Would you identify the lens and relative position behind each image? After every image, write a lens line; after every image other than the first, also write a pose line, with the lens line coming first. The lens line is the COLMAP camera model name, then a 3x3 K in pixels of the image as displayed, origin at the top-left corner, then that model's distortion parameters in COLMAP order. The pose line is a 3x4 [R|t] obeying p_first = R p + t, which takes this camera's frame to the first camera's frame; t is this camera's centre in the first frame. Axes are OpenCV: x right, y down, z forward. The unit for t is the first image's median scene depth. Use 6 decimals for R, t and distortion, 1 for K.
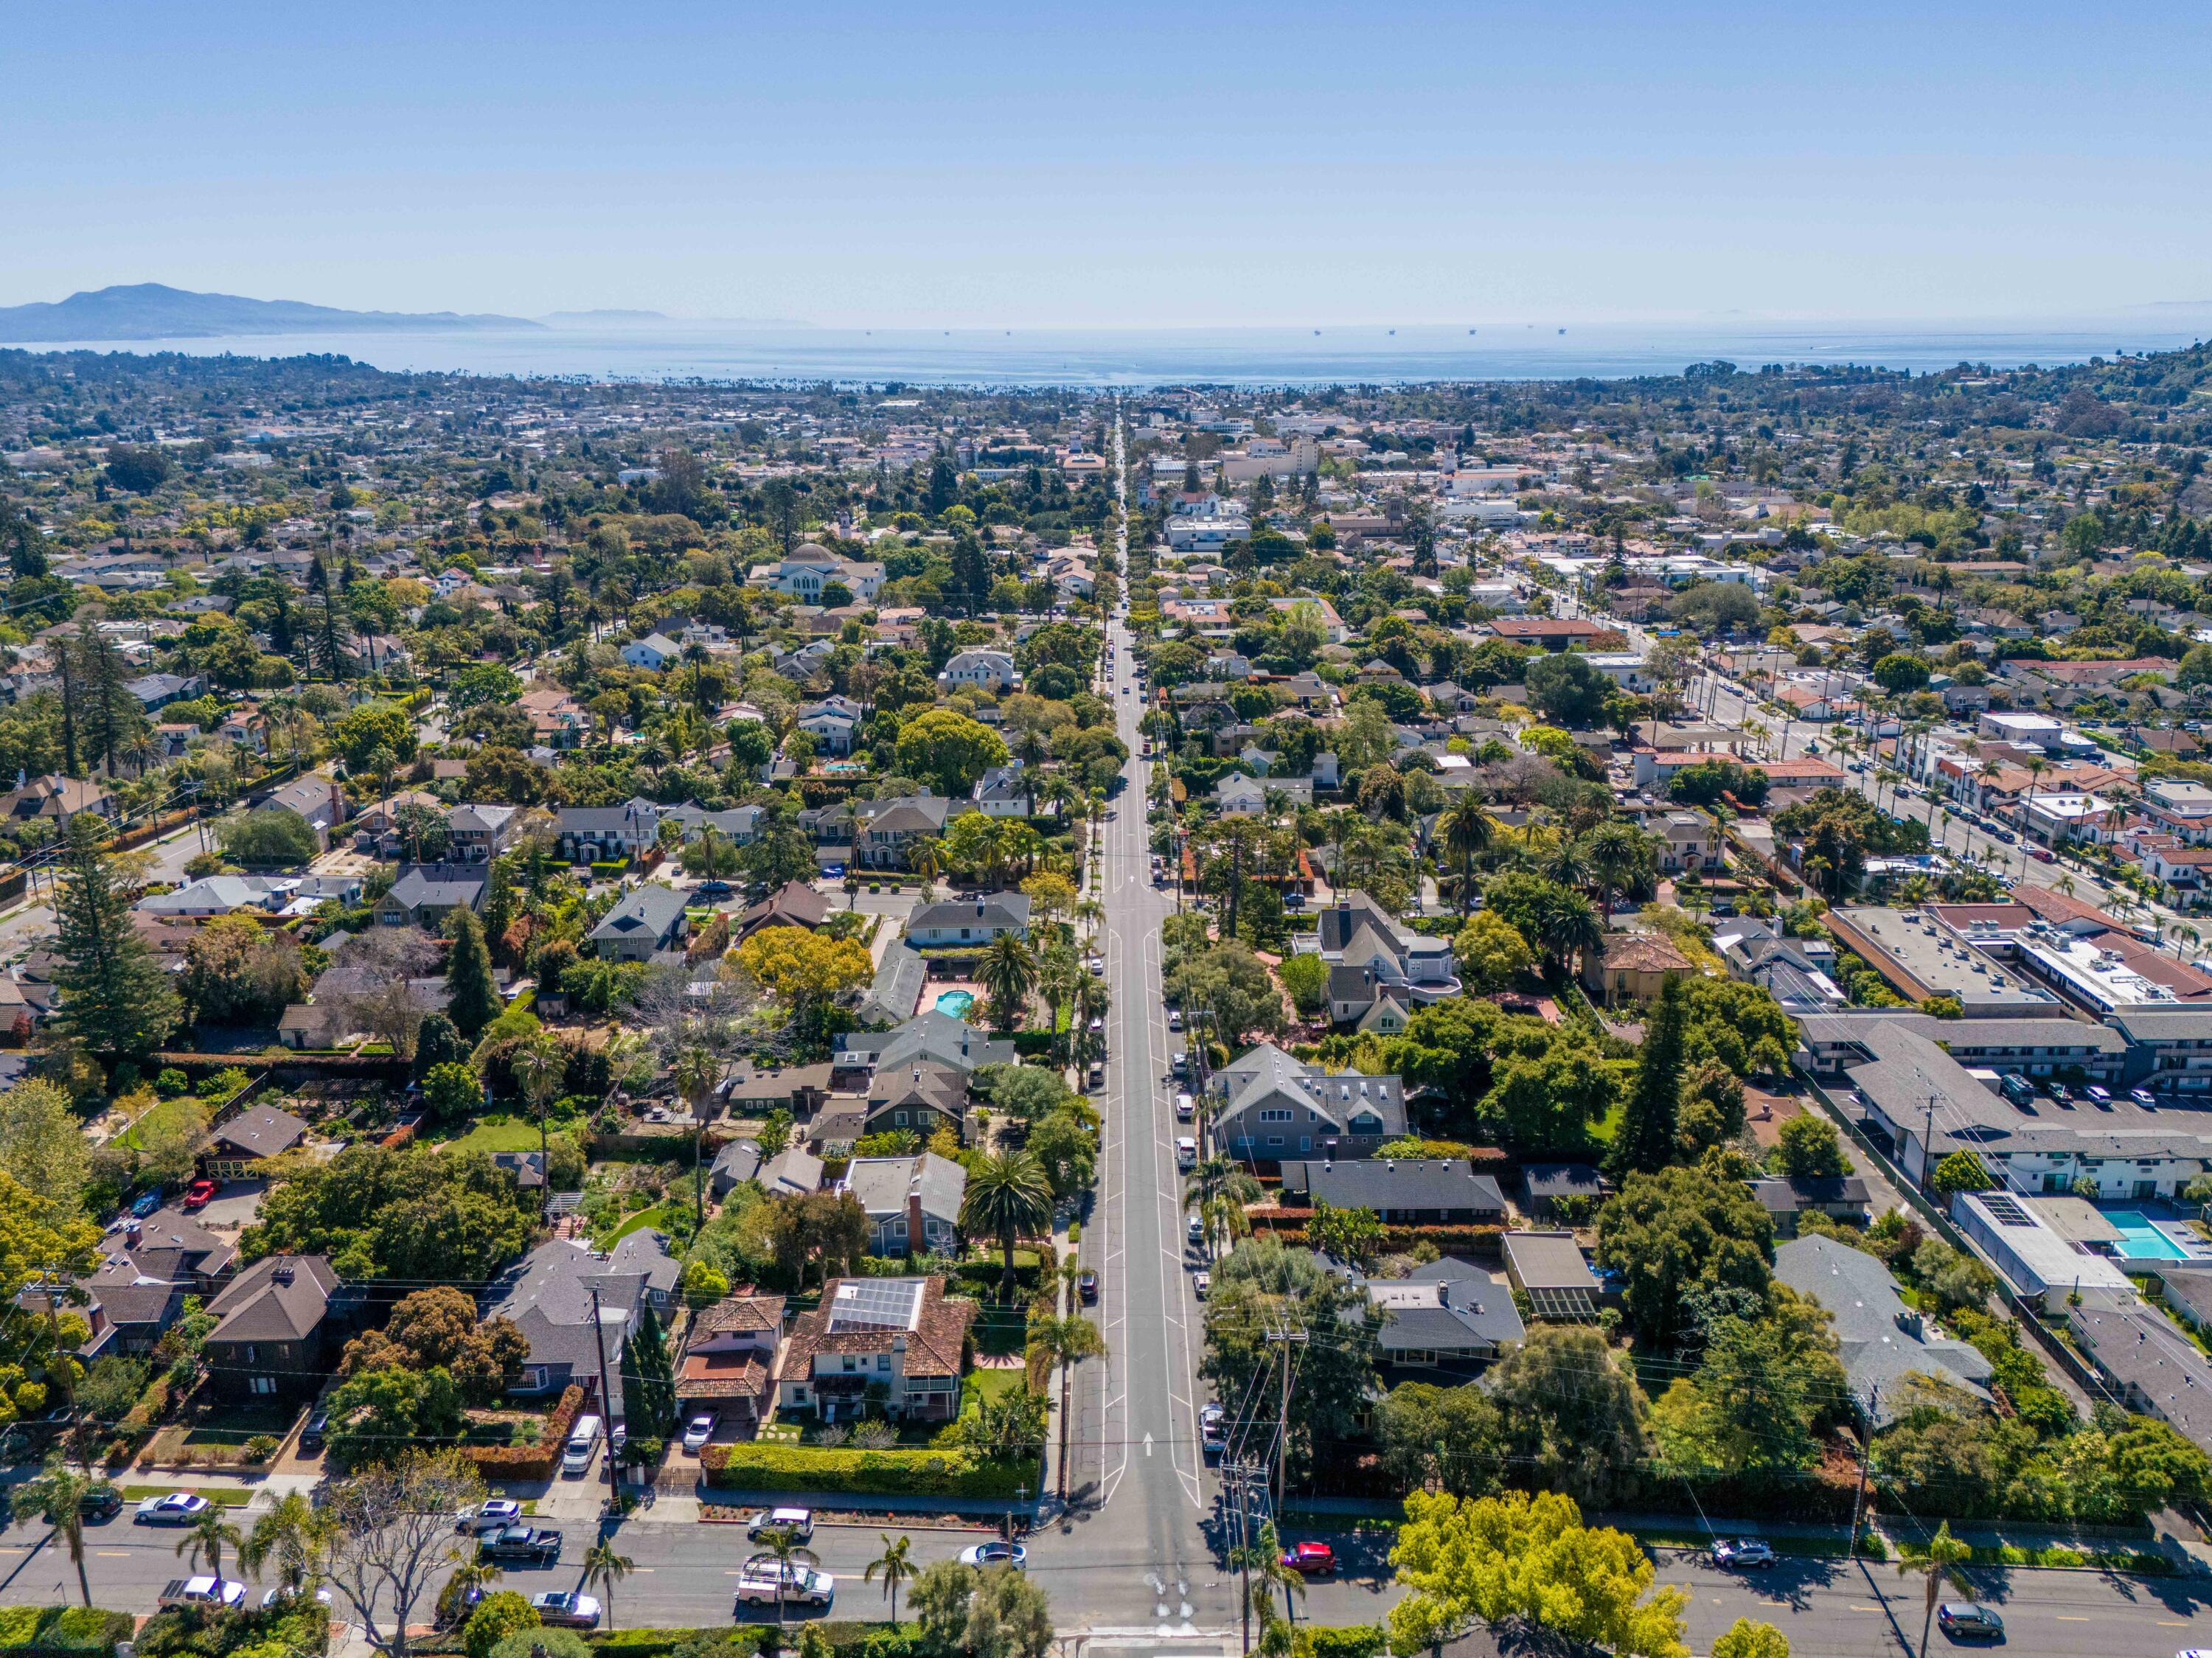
lens RADIAL K [[1635.2, 0, 1106.0], [0, 1635.2, 829.0], [0, 0, 1]] dist [0.013429, 0.000324]
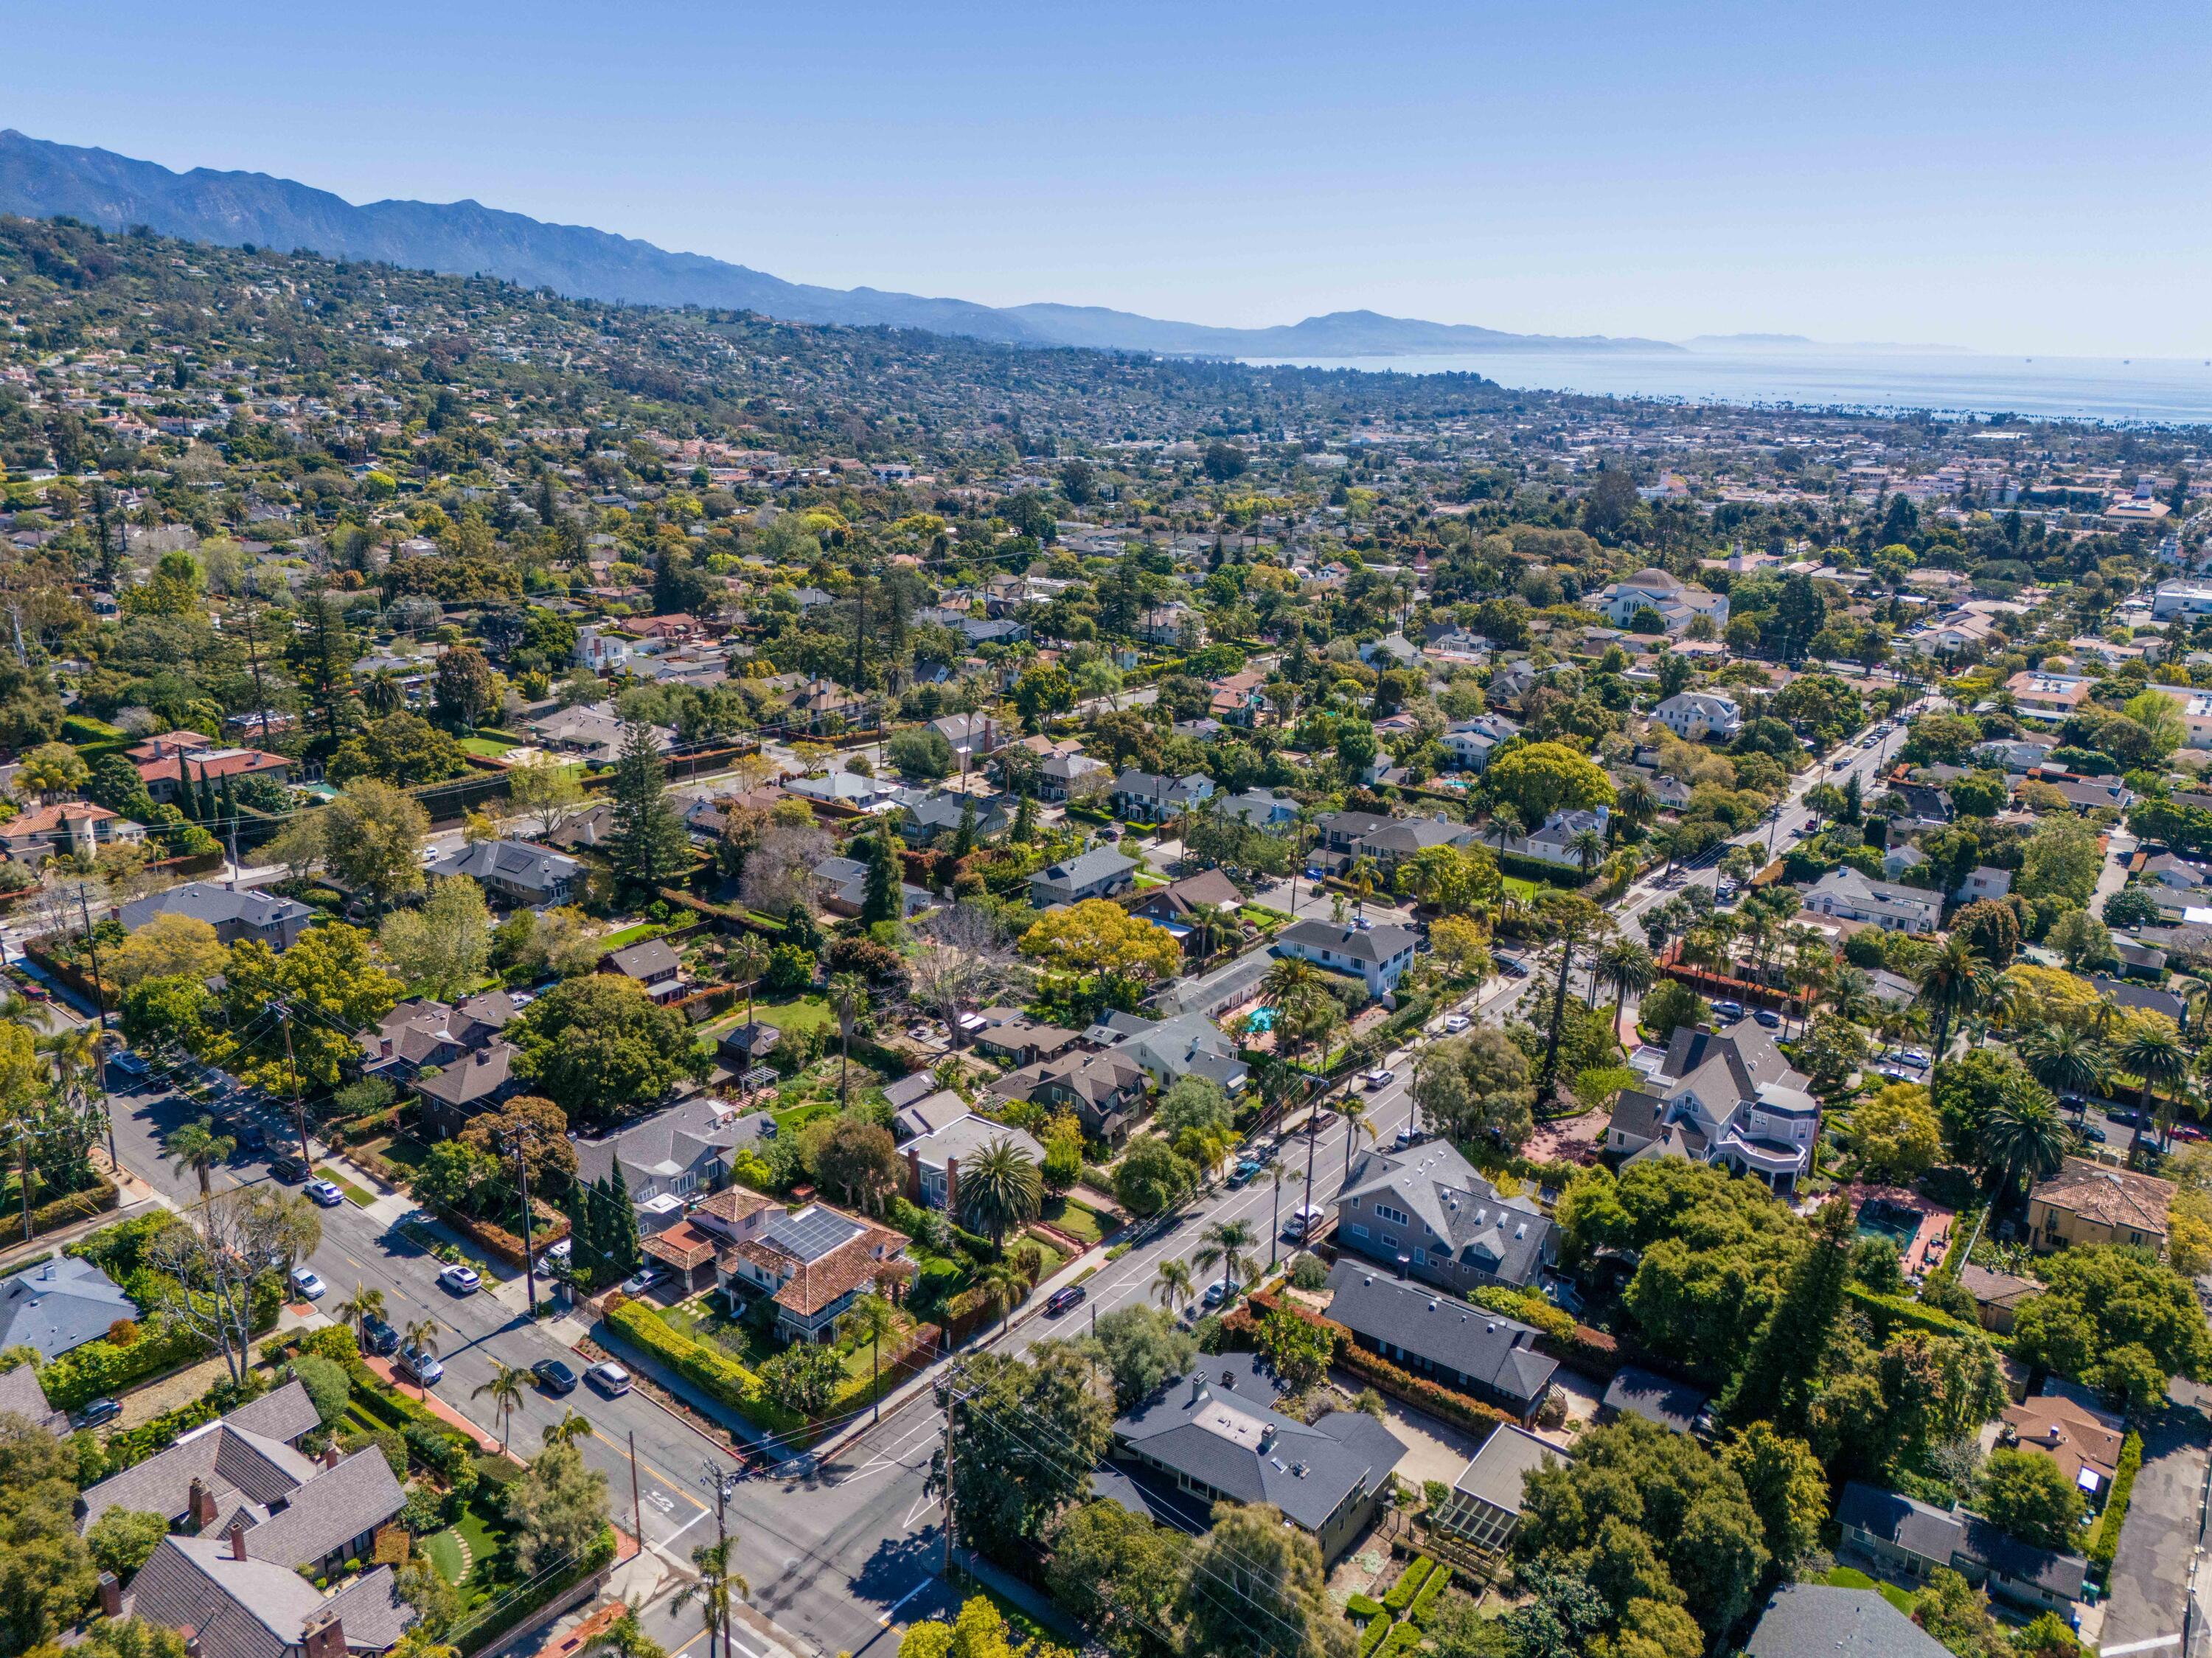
lens RADIAL K [[1523.9, 0, 1106.0], [0, 1523.9, 829.0], [0, 0, 1]] dist [0.050889, -0.000600]
pose [[0.805277, 0.193951, -0.560279, 0.346553], [-0.191741, 0.979392, 0.063451, -0.049799], [0.561039, 0.056332, 0.825870, 0.157849]]
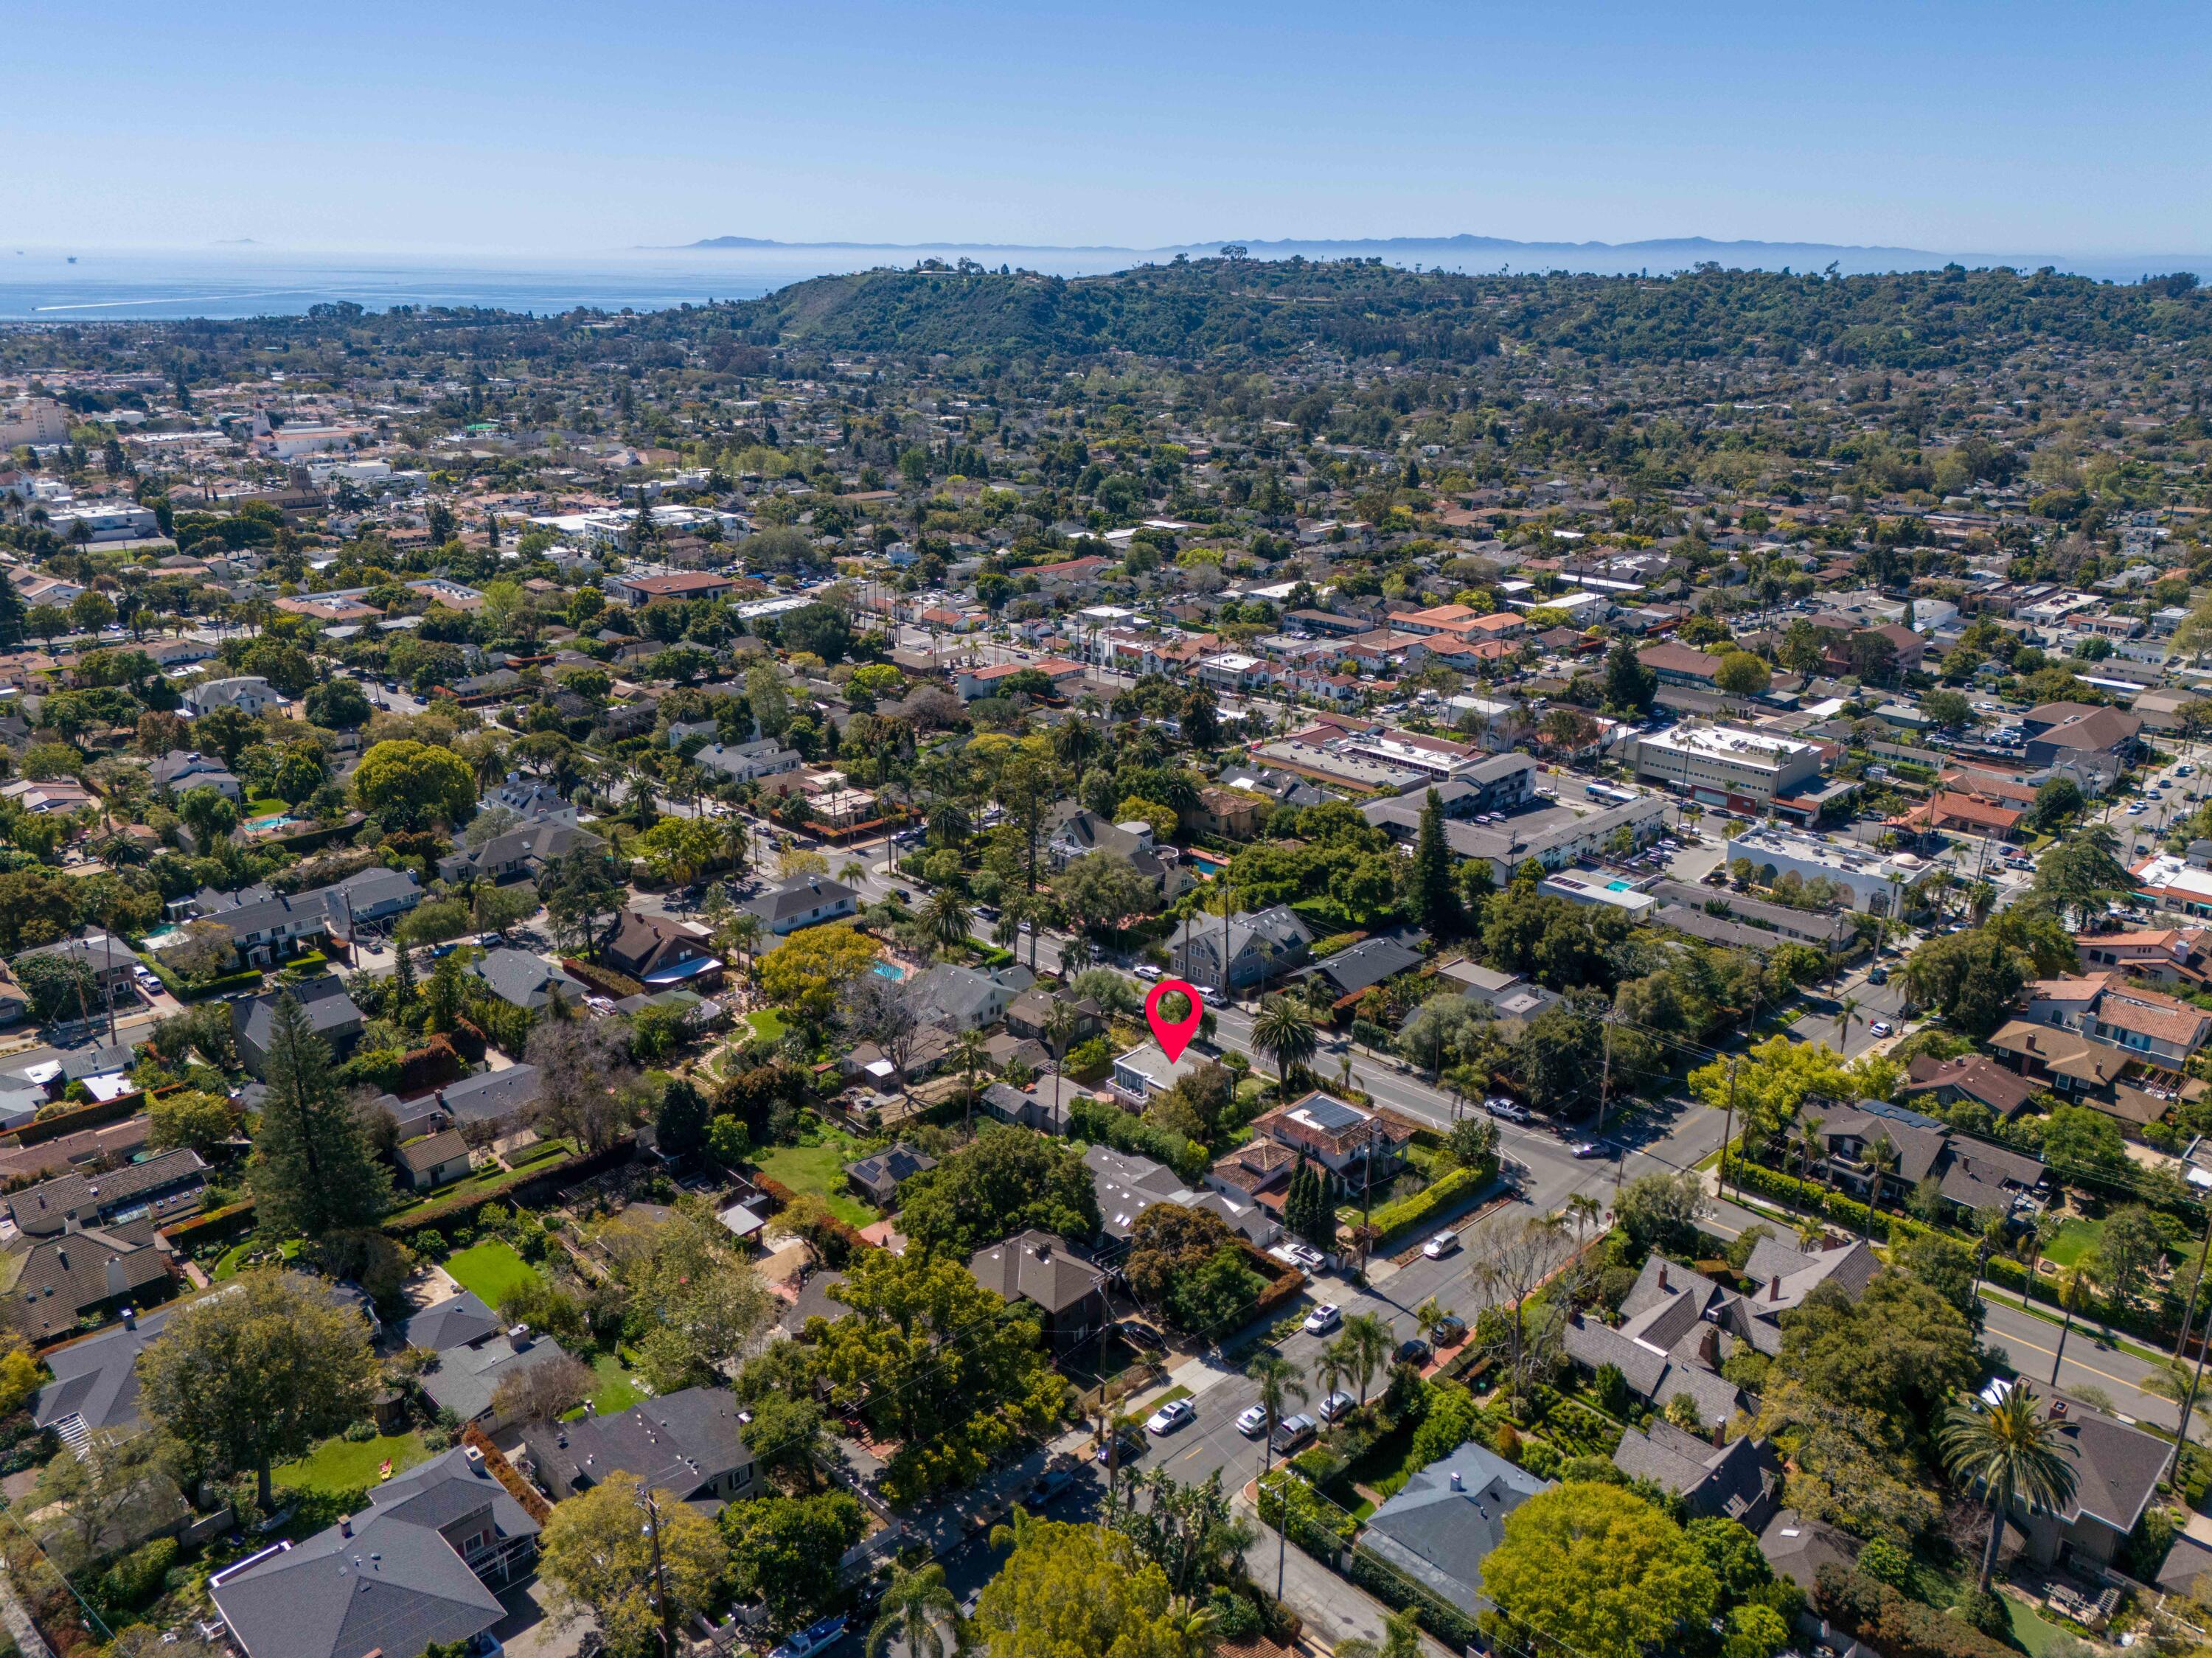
lens RADIAL K [[1635.2, 0, 1106.0], [0, 1635.2, 829.0], [0, 0, 1]] dist [0.013429, 0.000324]
pose [[0.699978, -0.214430, 0.681212, -0.723168], [0.190273, 0.975377, 0.111512, -0.077407], [-0.688351, 0.051561, 0.723543, 0.090186]]
